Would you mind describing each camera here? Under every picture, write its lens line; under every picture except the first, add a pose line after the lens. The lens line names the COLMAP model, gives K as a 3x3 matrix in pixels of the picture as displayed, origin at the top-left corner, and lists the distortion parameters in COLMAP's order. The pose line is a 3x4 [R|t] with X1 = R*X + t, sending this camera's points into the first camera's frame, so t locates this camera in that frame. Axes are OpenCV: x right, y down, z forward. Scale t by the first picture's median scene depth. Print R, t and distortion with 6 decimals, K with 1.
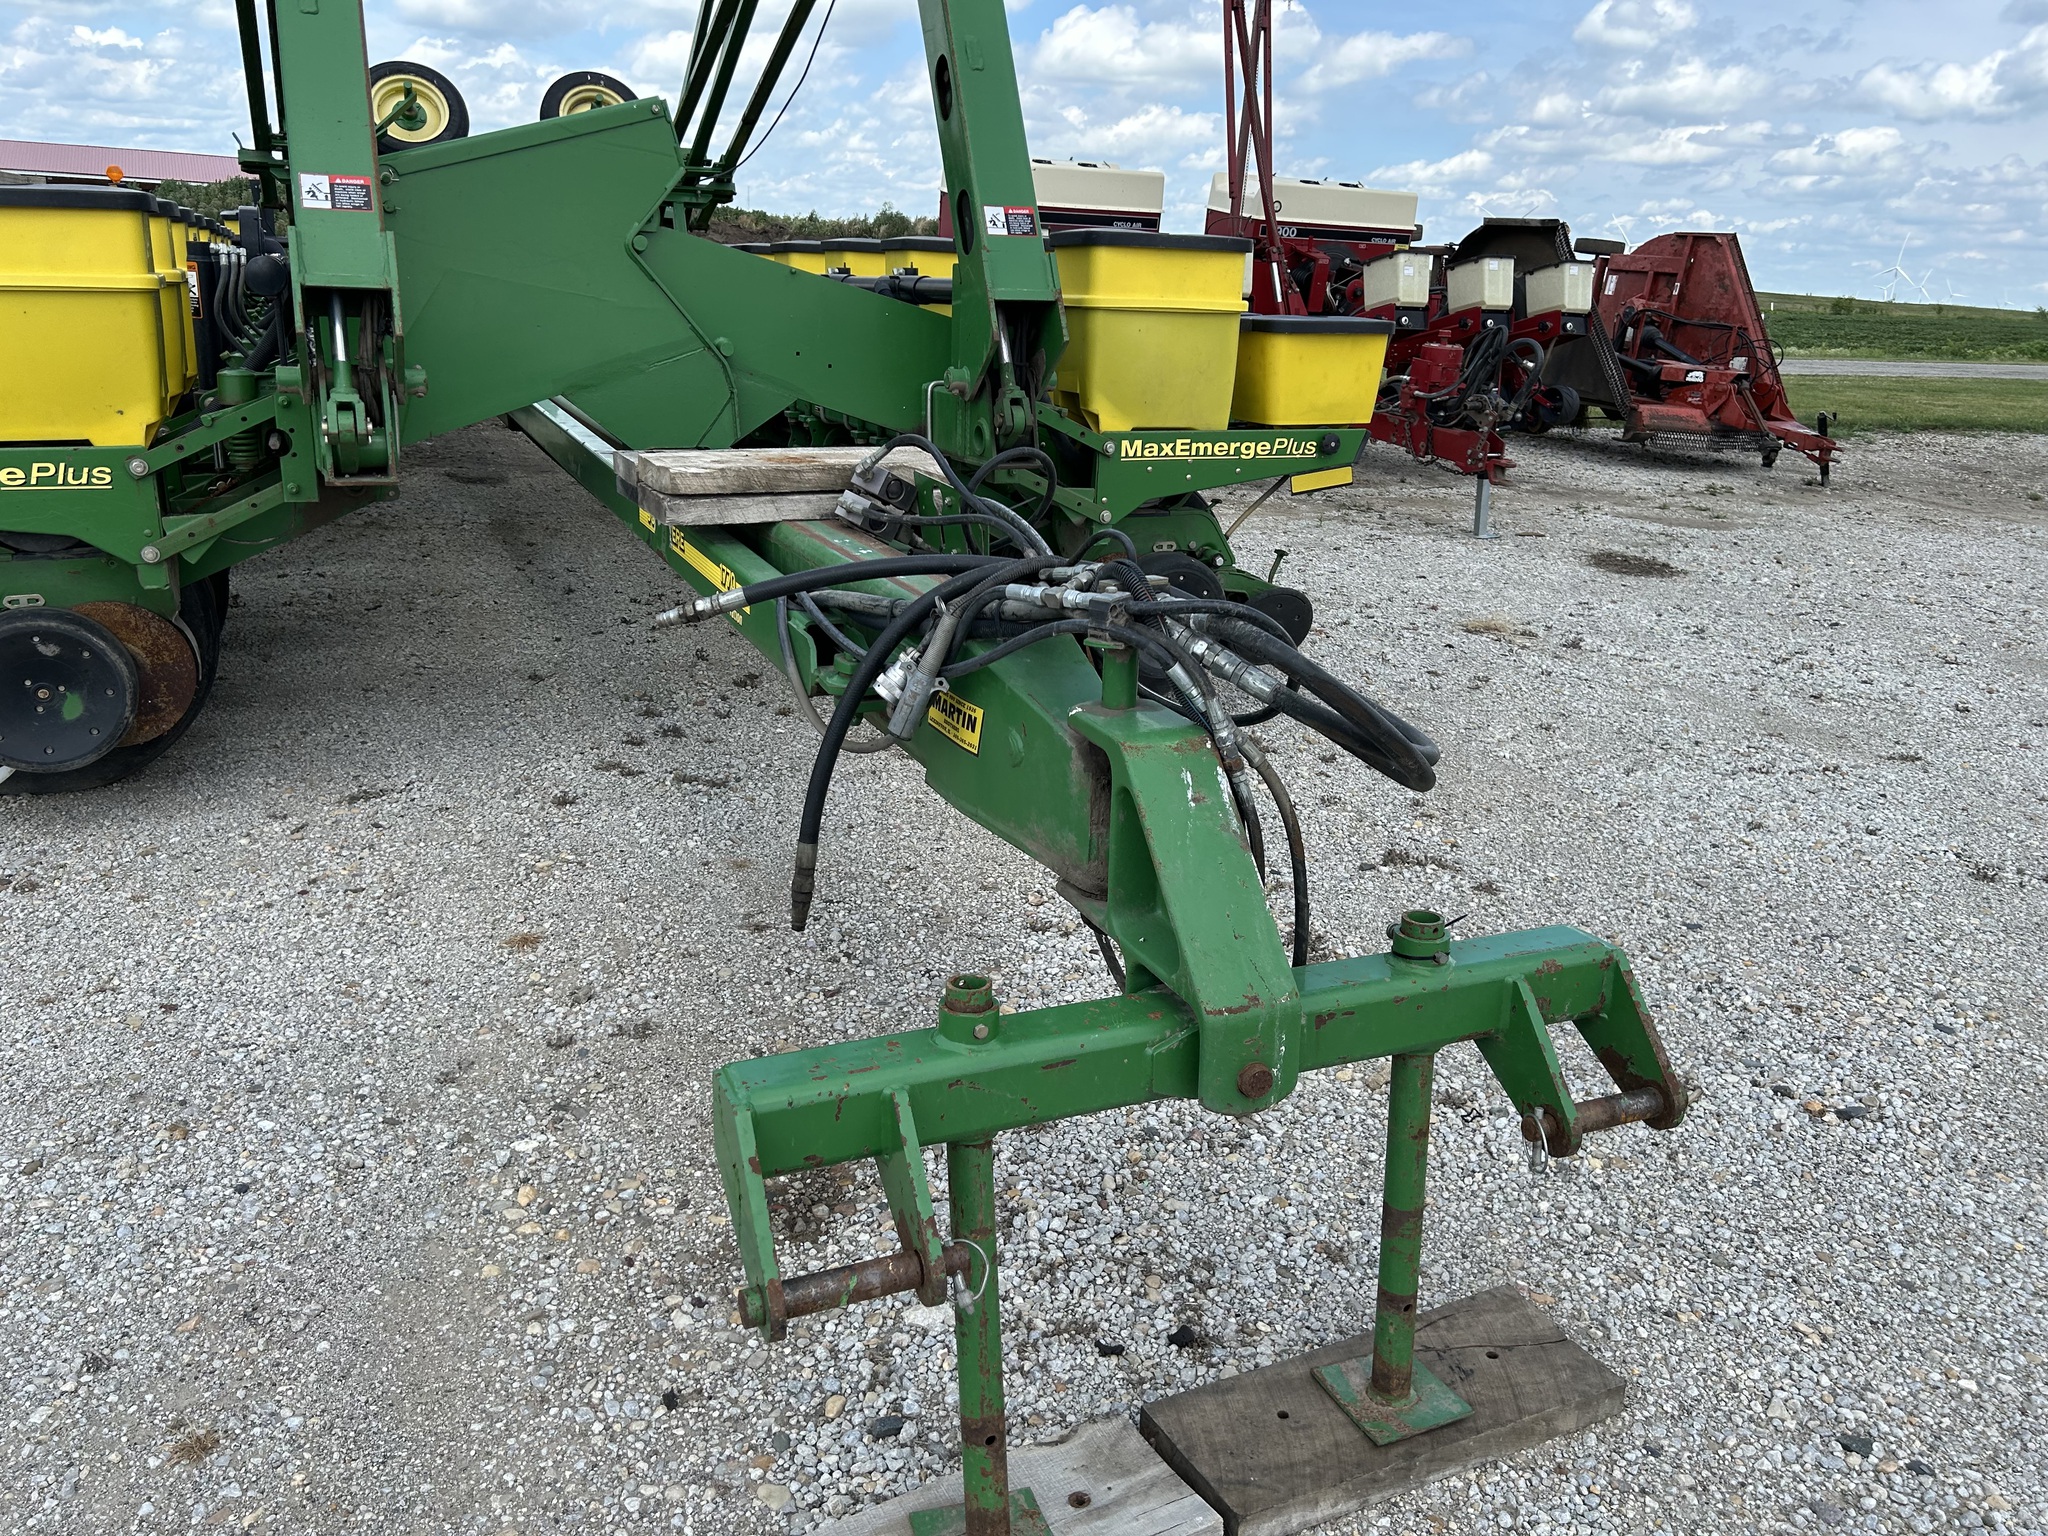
lens RADIAL K [[1639.1, 0, 1029.6], [0, 1639.1, 822.2], [0, 0, 1]] dist [0.067784, -0.089426]
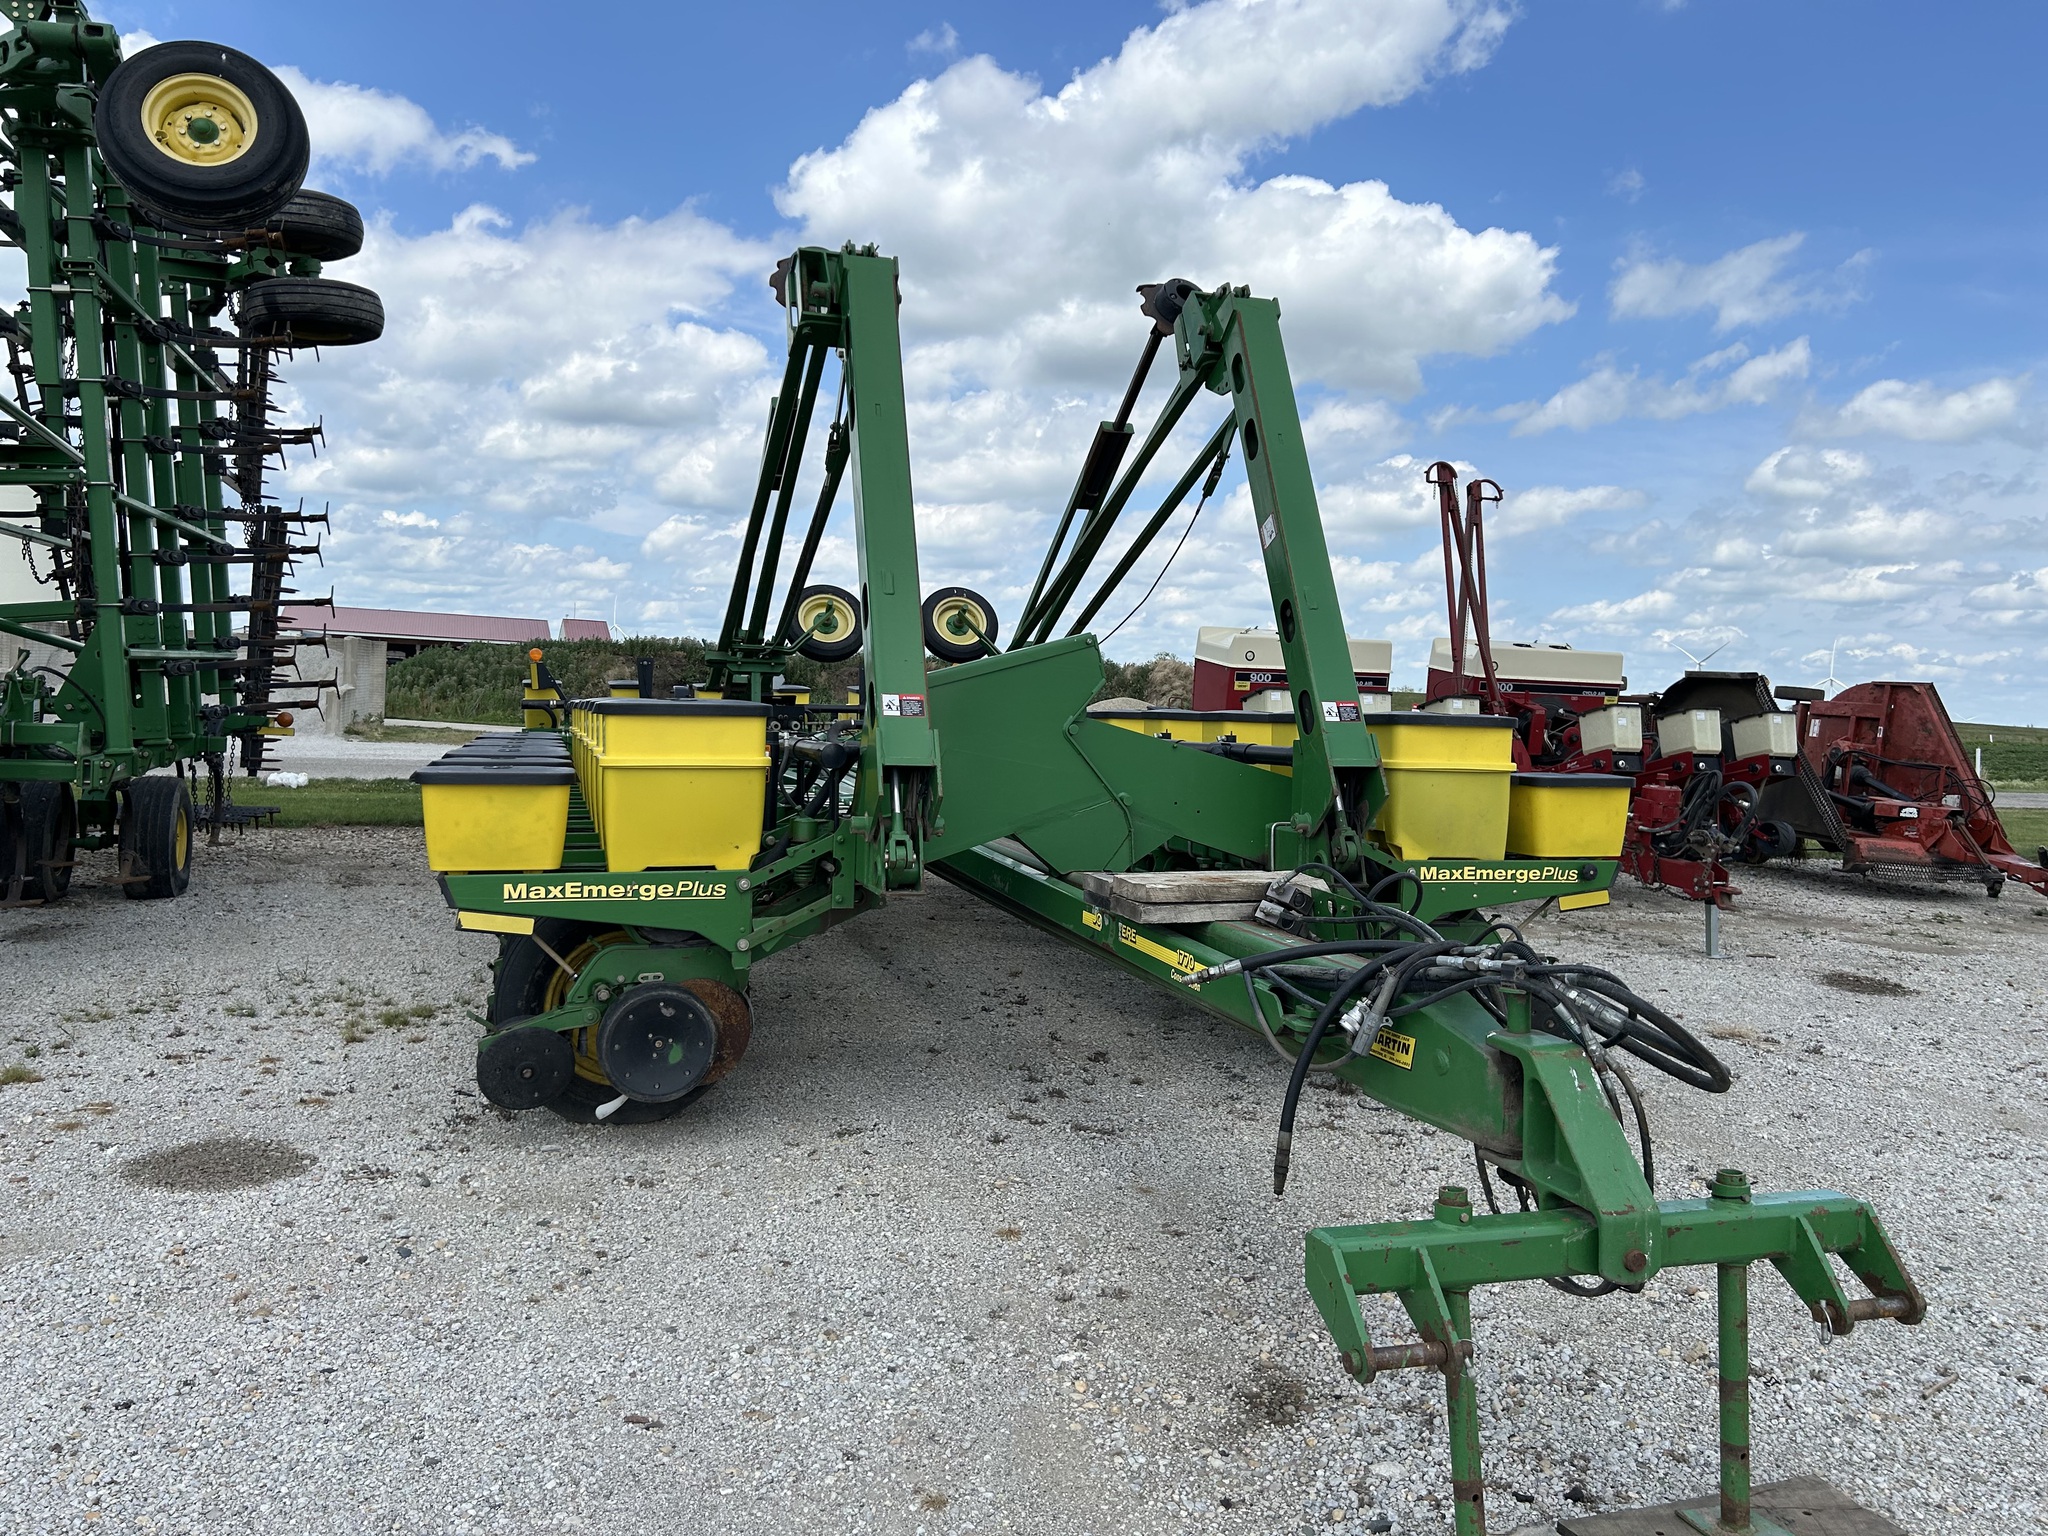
lens RADIAL K [[1720.7, 0, 974.6], [0, 1720.7, 718.8], [0, 0, 1]] dist [0.009504, -0.022218]
pose [[0.991394, -0.005501, -0.130793, -0.110231], [-0.034885, 0.951885, -0.304462, 0.074313], [0.126174, 0.306405, 0.943502, -0.327438]]
